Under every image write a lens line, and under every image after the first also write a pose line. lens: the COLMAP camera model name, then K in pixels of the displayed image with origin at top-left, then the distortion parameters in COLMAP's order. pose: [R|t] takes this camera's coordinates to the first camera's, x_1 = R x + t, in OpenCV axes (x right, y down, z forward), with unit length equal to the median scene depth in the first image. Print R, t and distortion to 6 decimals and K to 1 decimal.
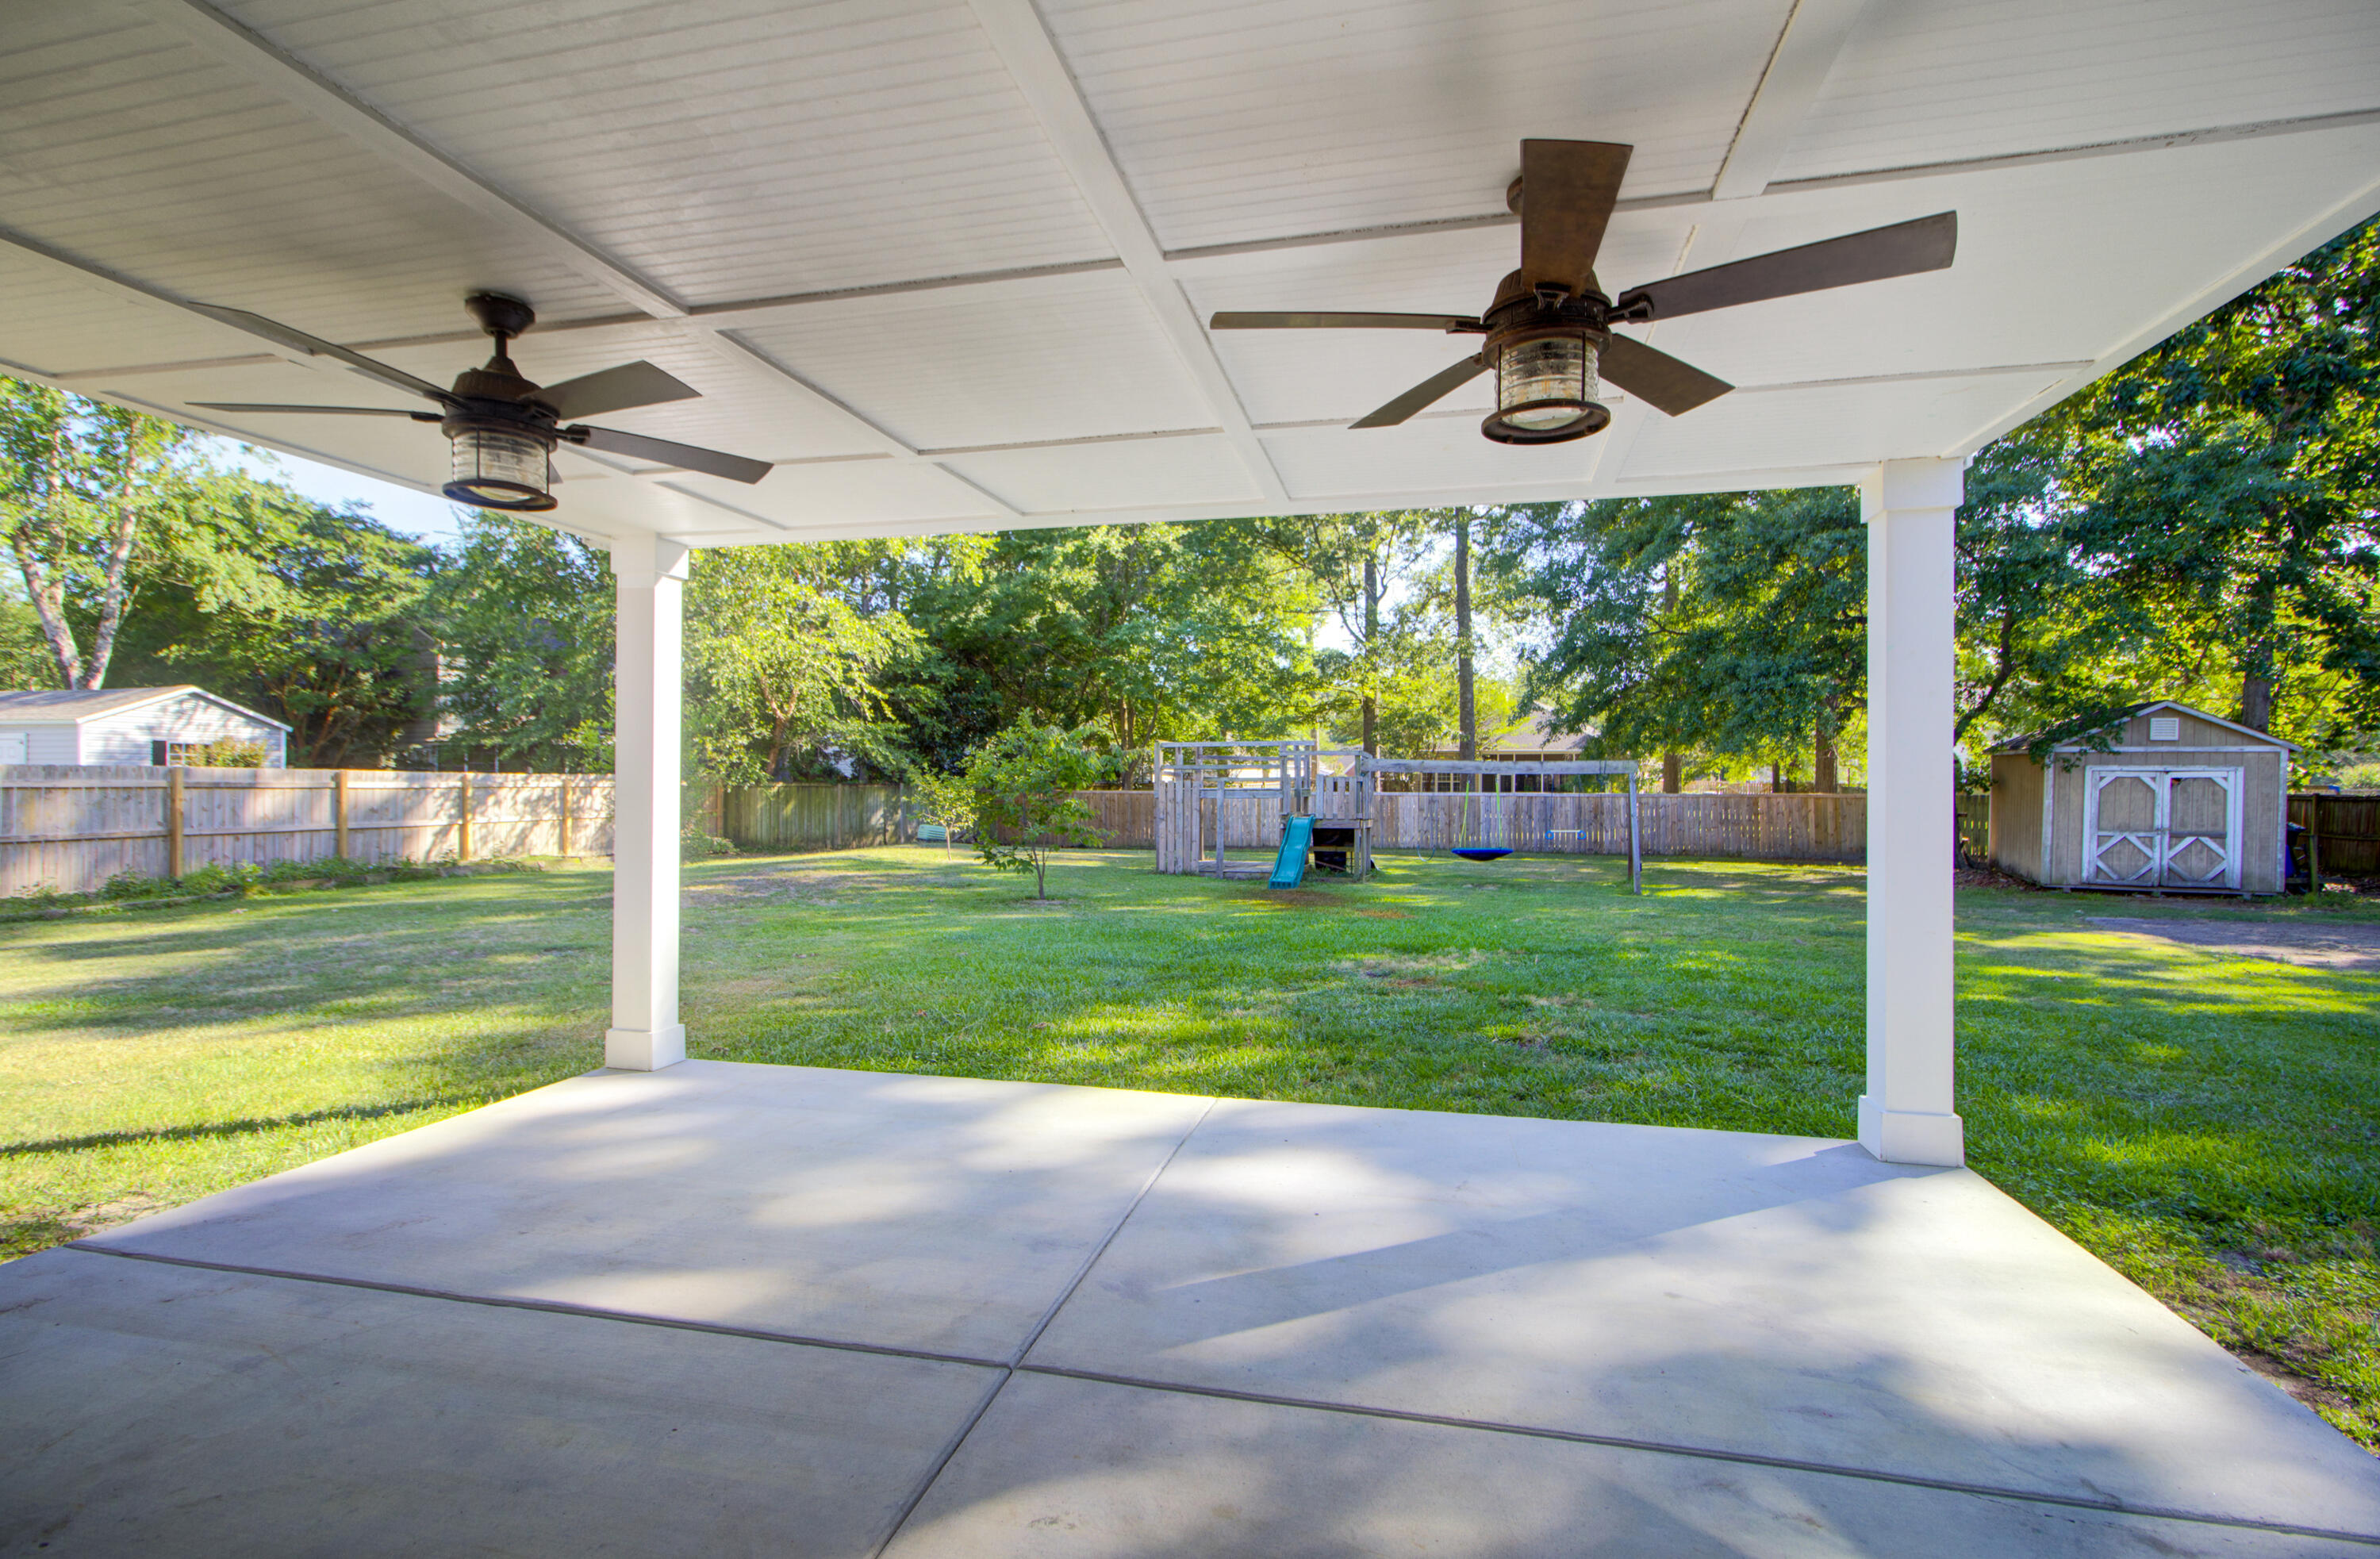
lens RADIAL K [[1093.3, 0, 1194.2], [0, 1093.3, 763.4], [0, 0, 1]] dist [-0.006430, 0.000529]
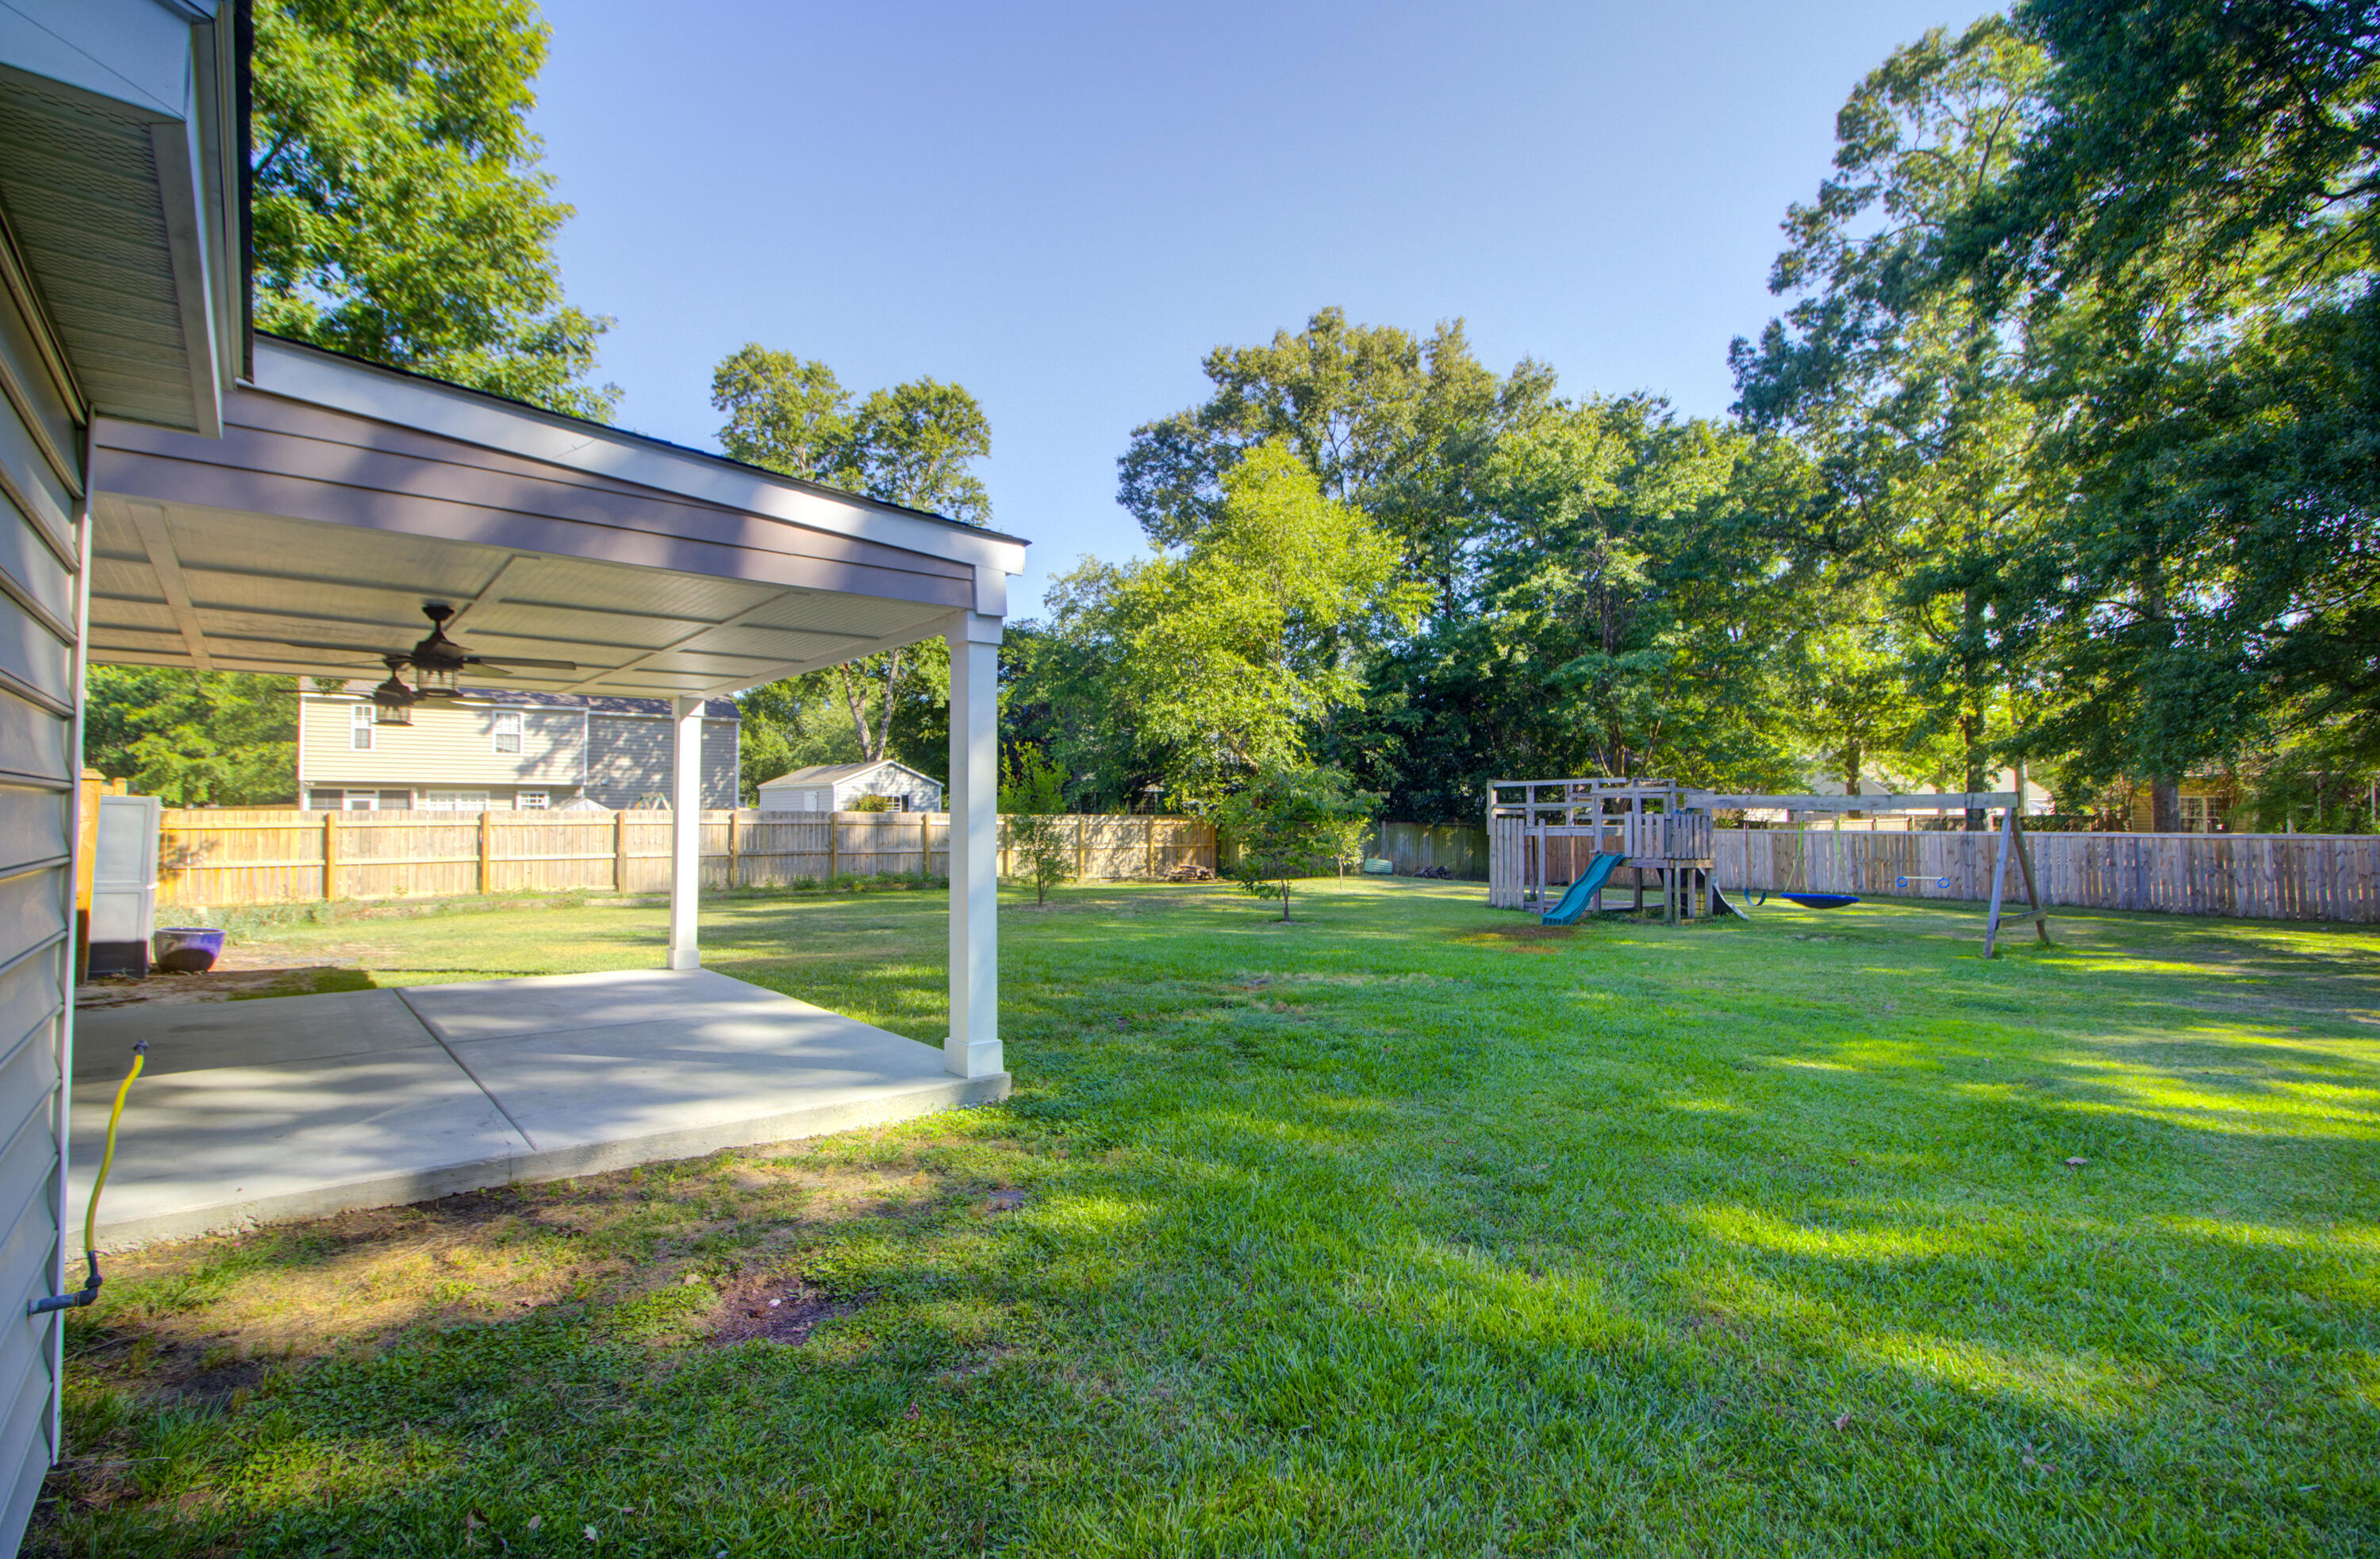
lens RADIAL K [[1097.5, 0, 1193.5], [0, 1097.5, 771.1], [0, 0, 1]] dist [-0.028246, 0.019758]
pose [[0.807842, -0.027519, -0.588757, 0.284228], [0.012004, 0.999470, -0.030245, -0.000968], [0.589277, 0.017366, 0.807744, -0.006595]]
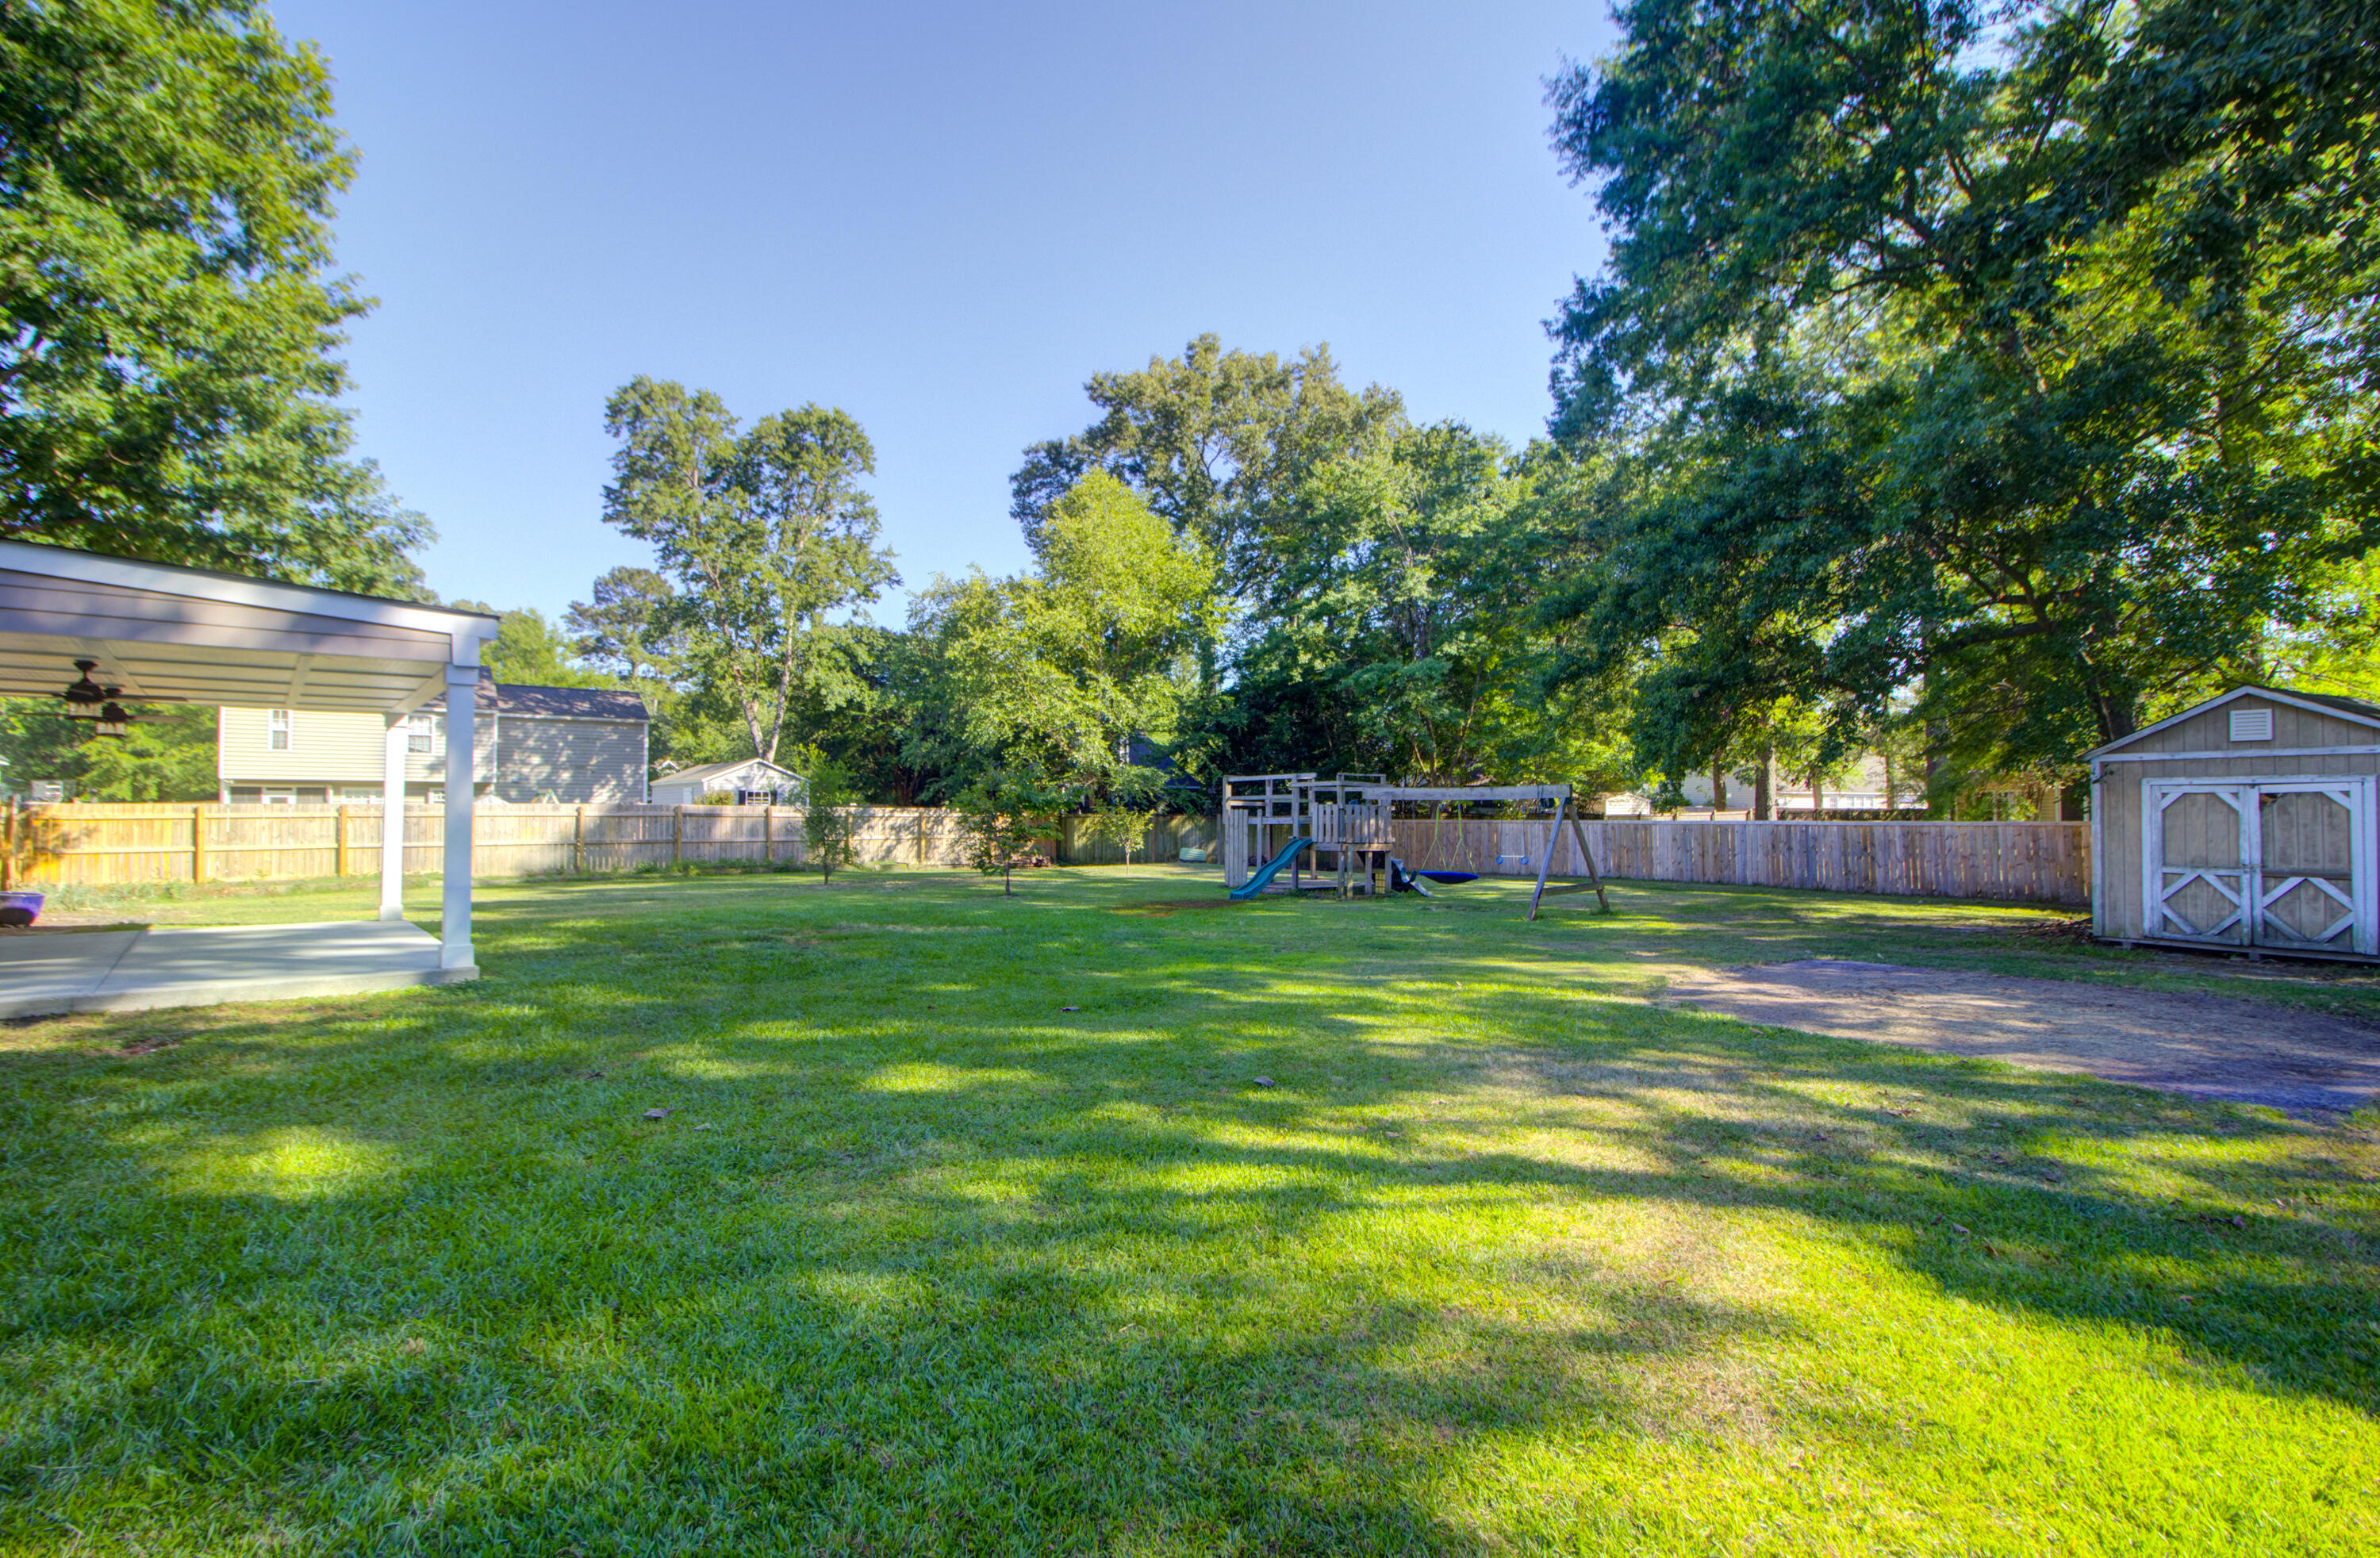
lens RADIAL K [[1093.2, 0, 1194.2], [0, 1093.2, 762.9], [0, 0, 1]] dist [-0.006430, 0.000529]
pose [[0.810211, -0.032028, -0.585262, 0.512008], [0.014220, 0.999286, -0.034999, 0.005703], [0.585965, 0.020034, 0.810089, 0.010679]]
